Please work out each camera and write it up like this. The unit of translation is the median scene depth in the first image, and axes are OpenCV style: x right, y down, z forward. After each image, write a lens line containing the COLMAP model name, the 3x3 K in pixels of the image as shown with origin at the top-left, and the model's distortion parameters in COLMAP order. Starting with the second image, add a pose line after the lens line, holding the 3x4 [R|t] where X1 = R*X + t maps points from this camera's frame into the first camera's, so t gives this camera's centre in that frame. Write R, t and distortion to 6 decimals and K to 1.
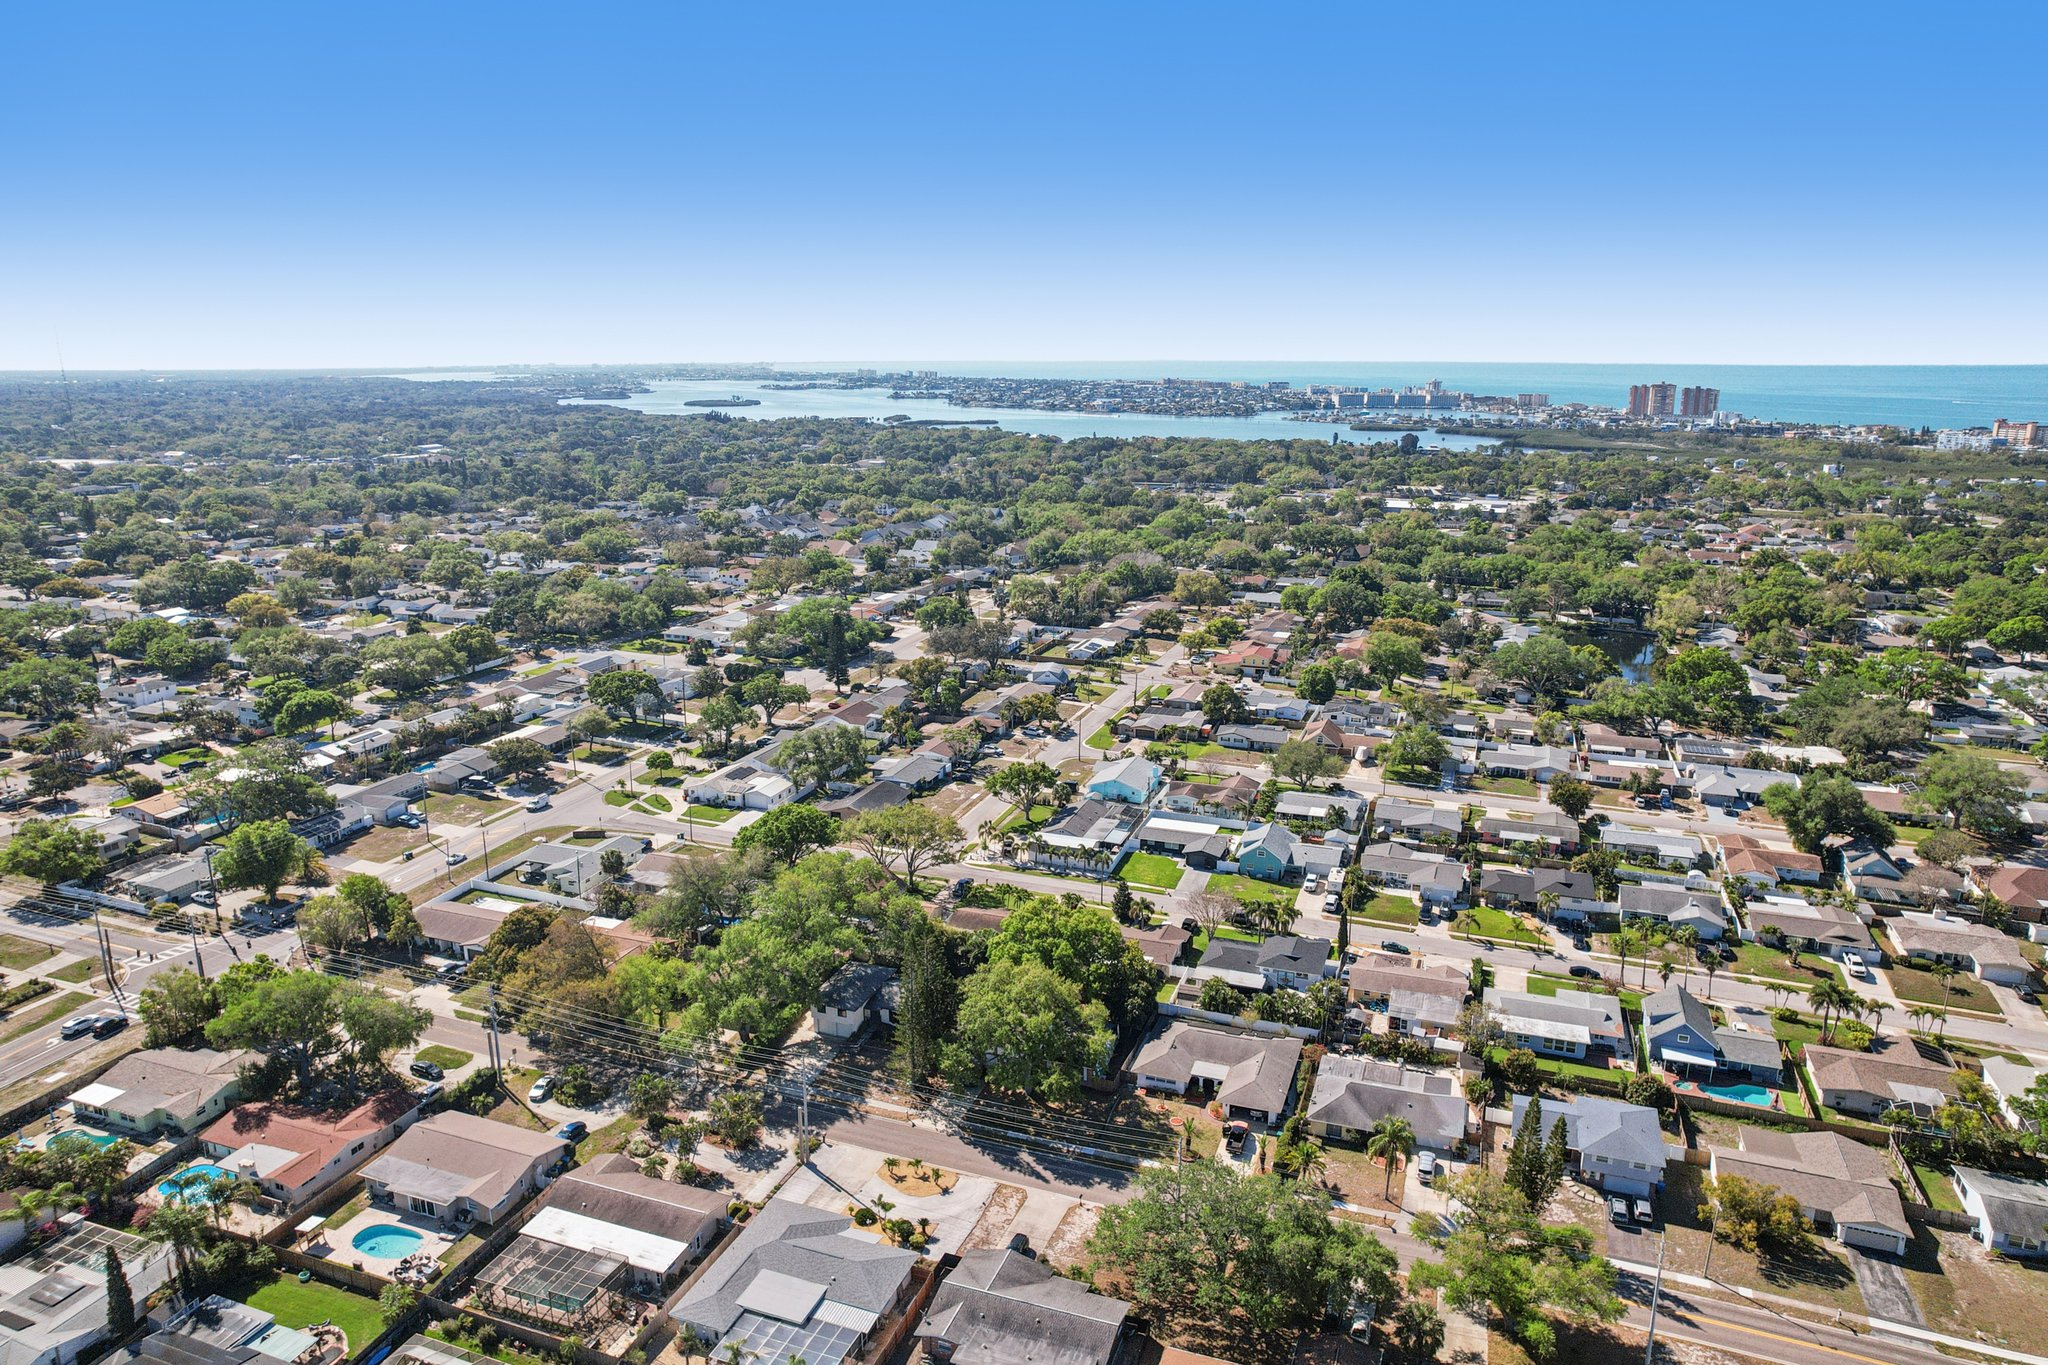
lens RADIAL K [[1335.7, 0, 1024.0], [0, 1335.7, 682.5], [0, 0, 1]] dist [-0.078283, 0.073897]
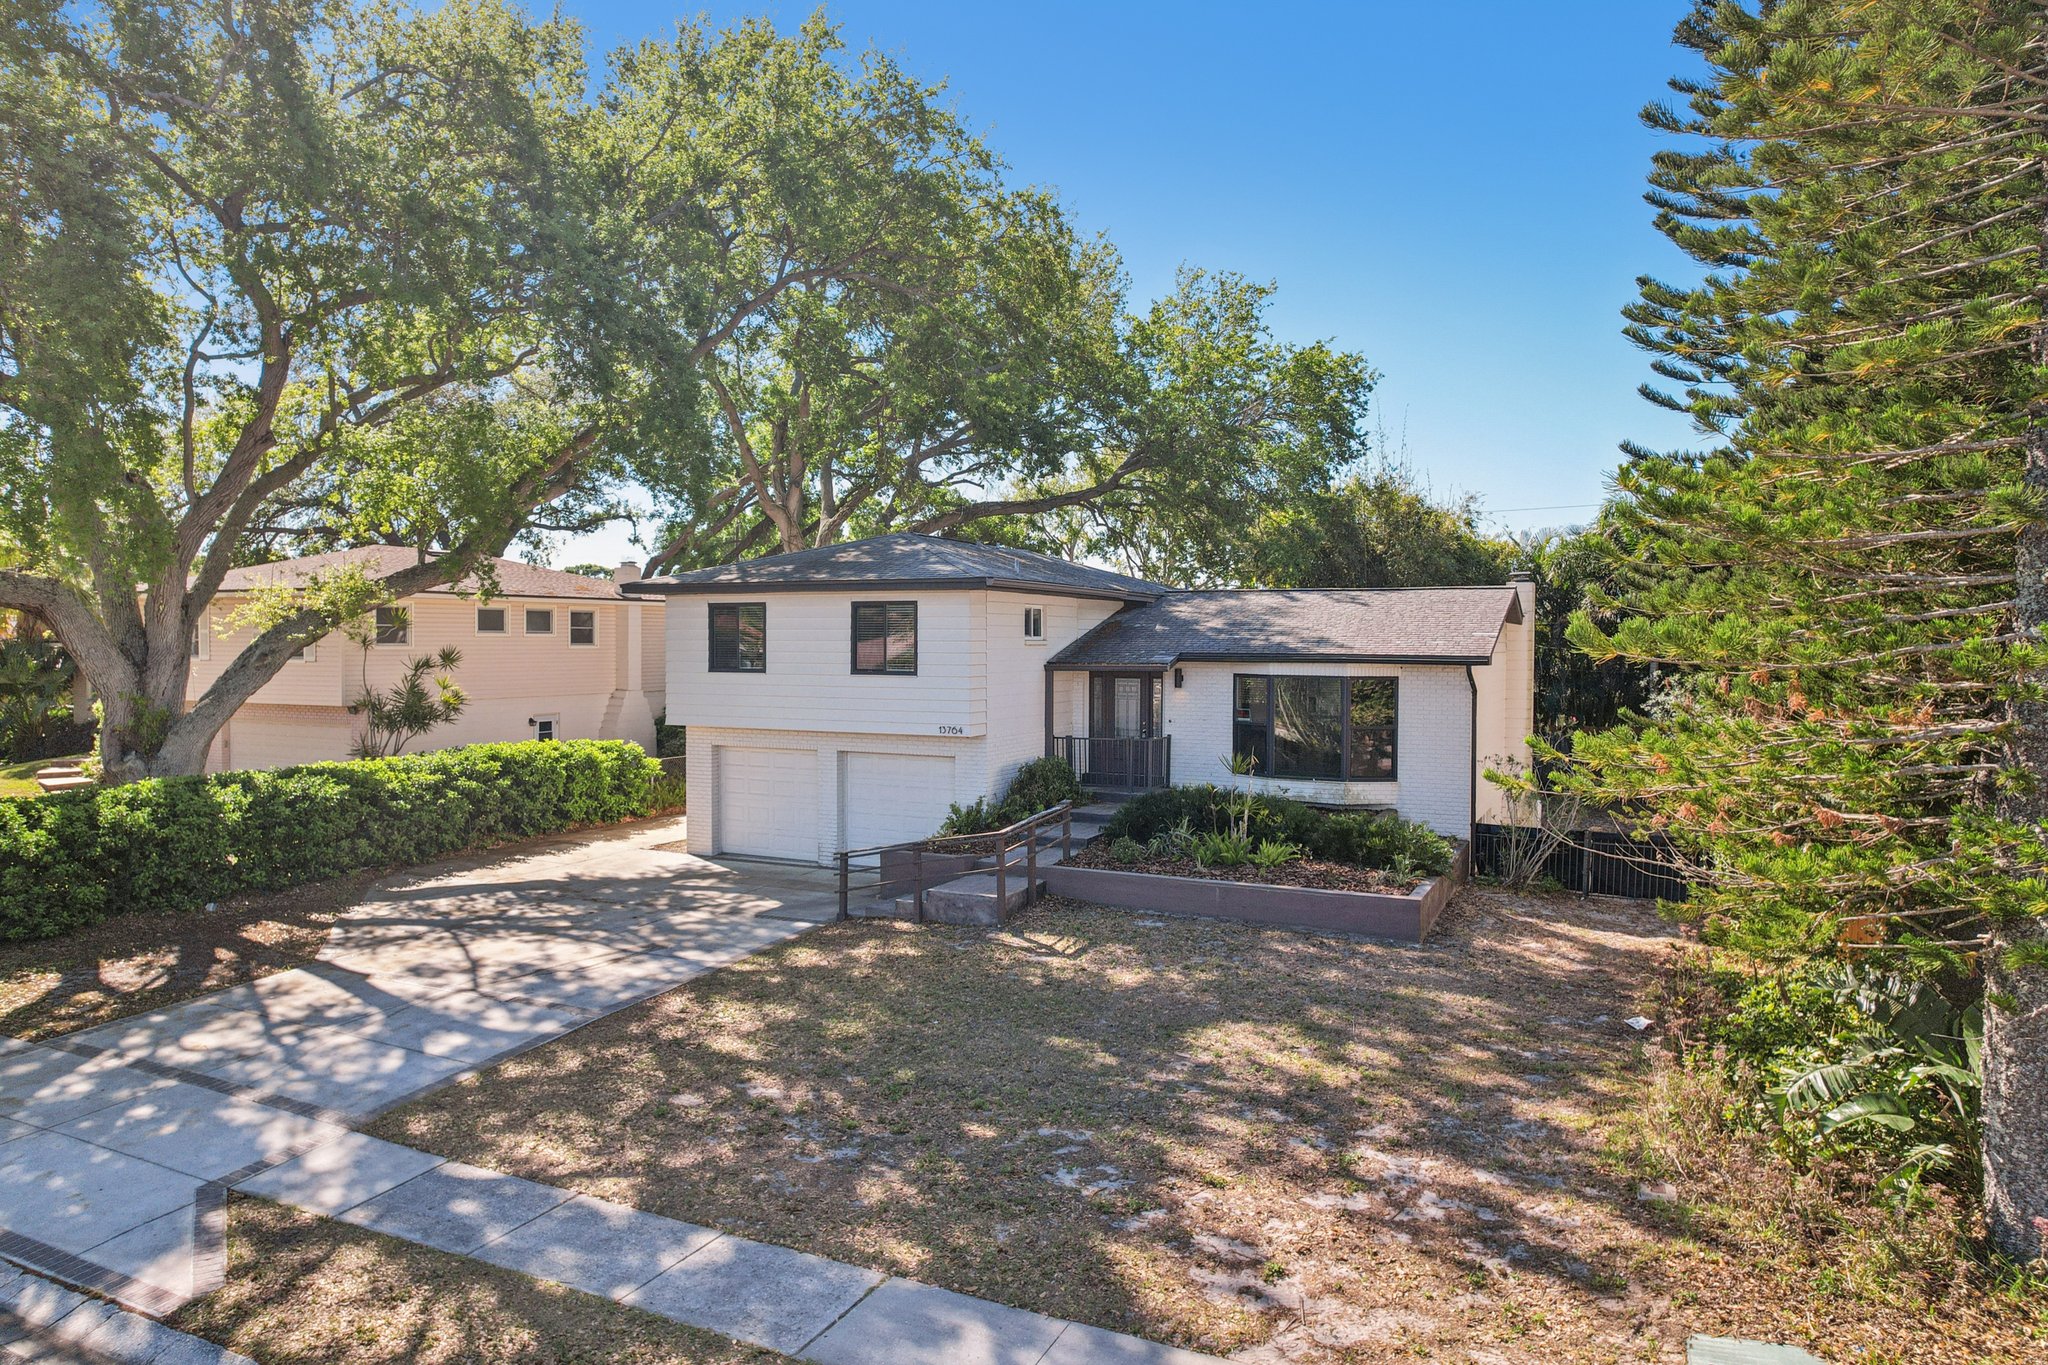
lens RADIAL K [[1322.9, 0, 1014.3], [0, 1322.9, 641.2], [0, 0, 1]] dist [-0.089855, 0.088140]
pose [[0.994922, -0.002616, -0.100611, -0.072458], [-0.021019, 0.972218, -0.233130, 0.180123], [0.098426, 0.234061, 0.967227, 0.568131]]
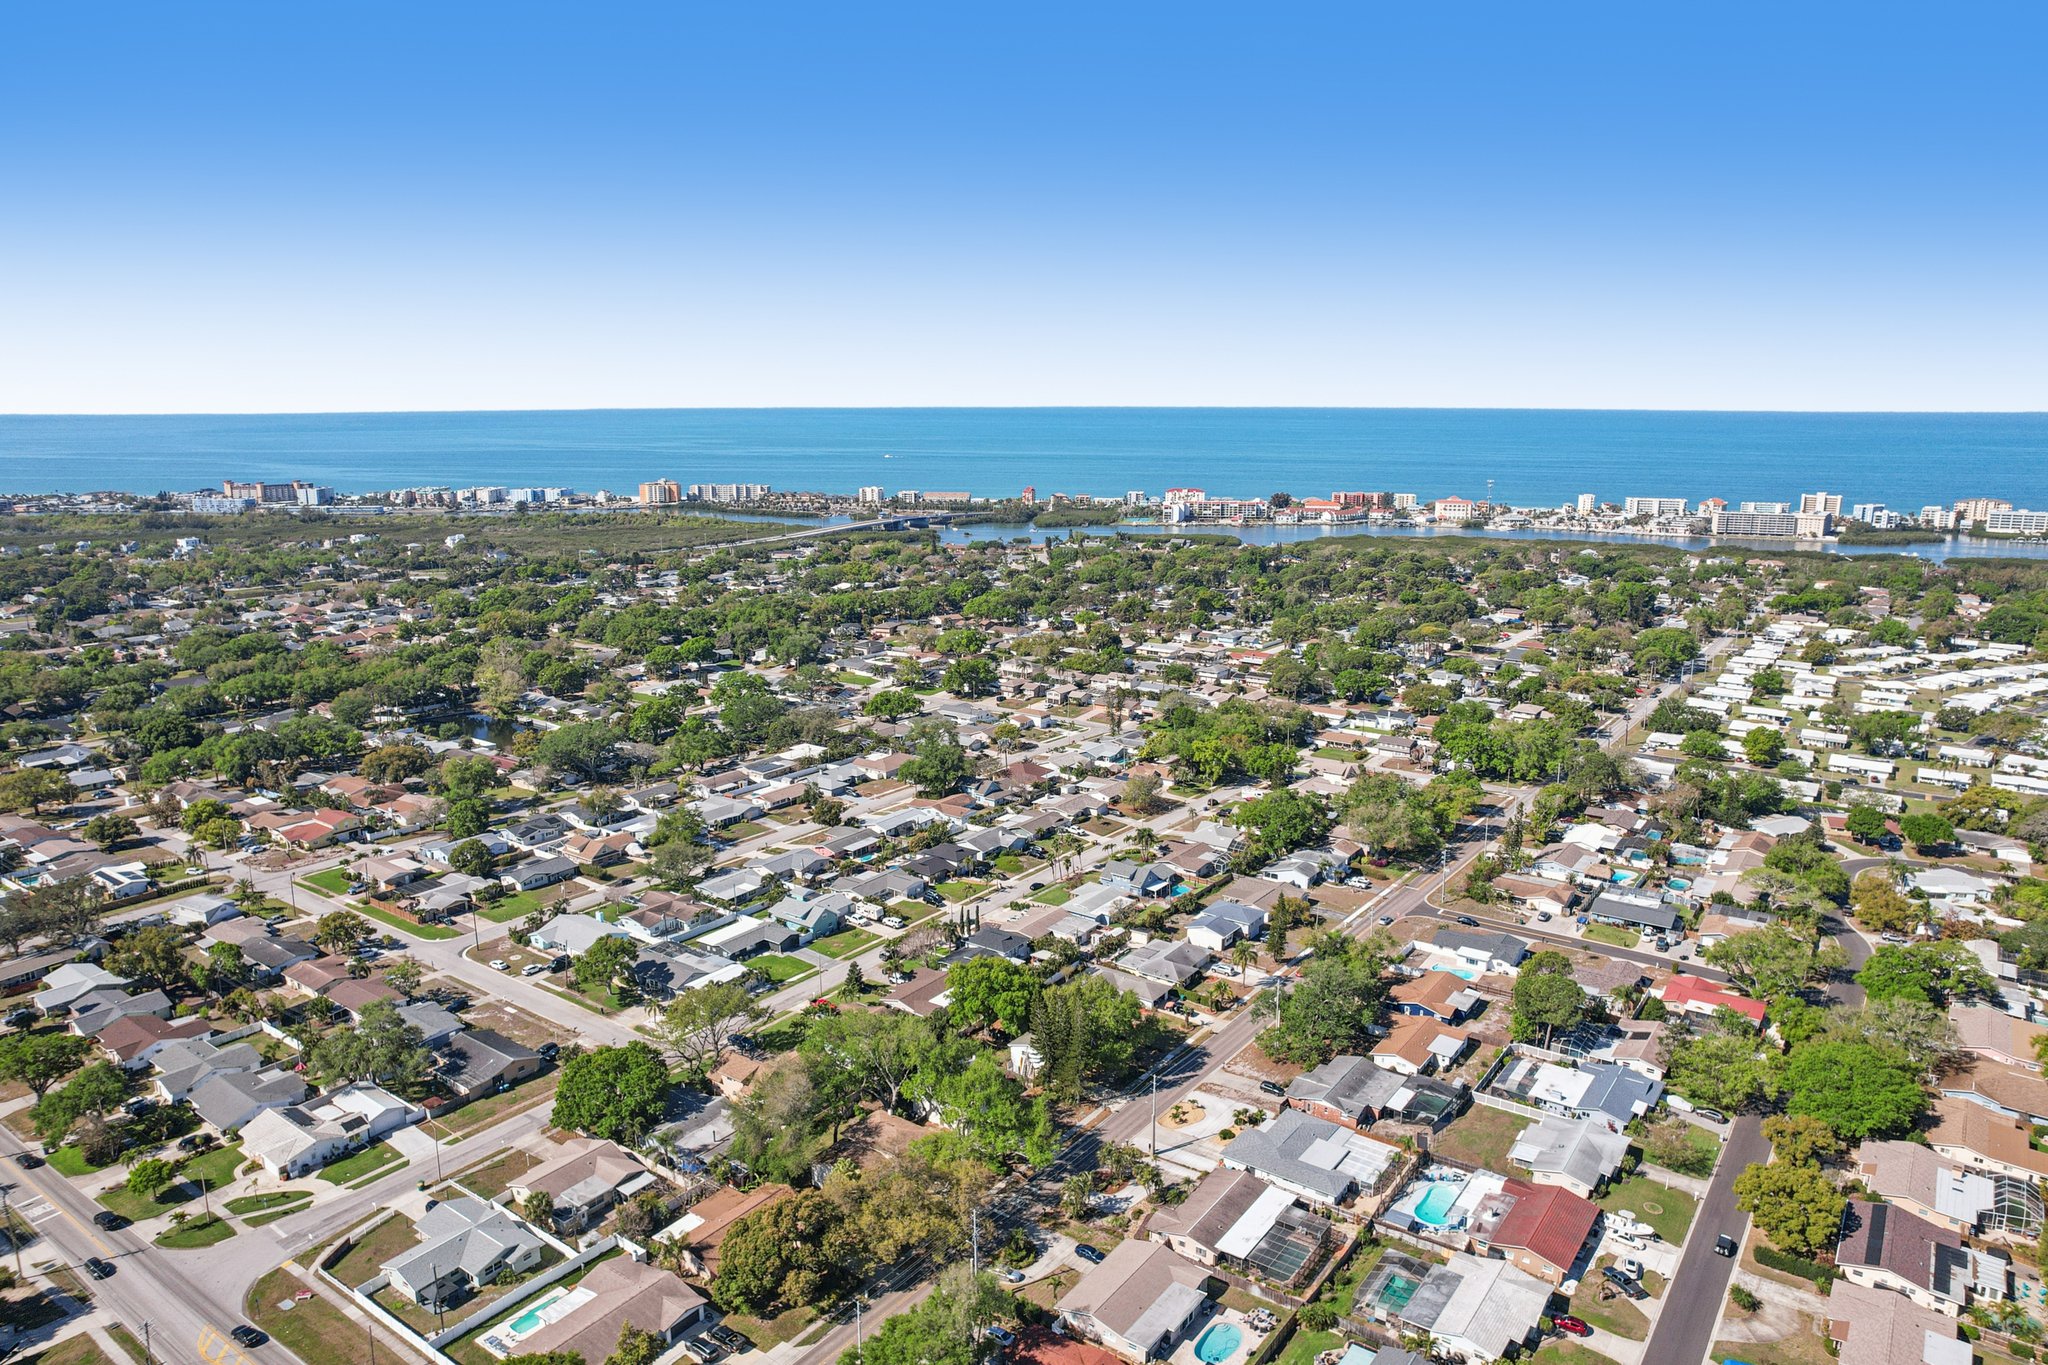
lens RADIAL K [[1323.2, 0, 1024.0], [0, 1323.2, 682.5], [0, 0, 1]] dist [-0.074108, 0.063754]
pose [[0.265910, -0.201962, 0.942604, -0.766576], [0.231871, 0.962501, 0.140814, -0.183363], [-0.935696, 0.181118, 0.302768, 0.345693]]
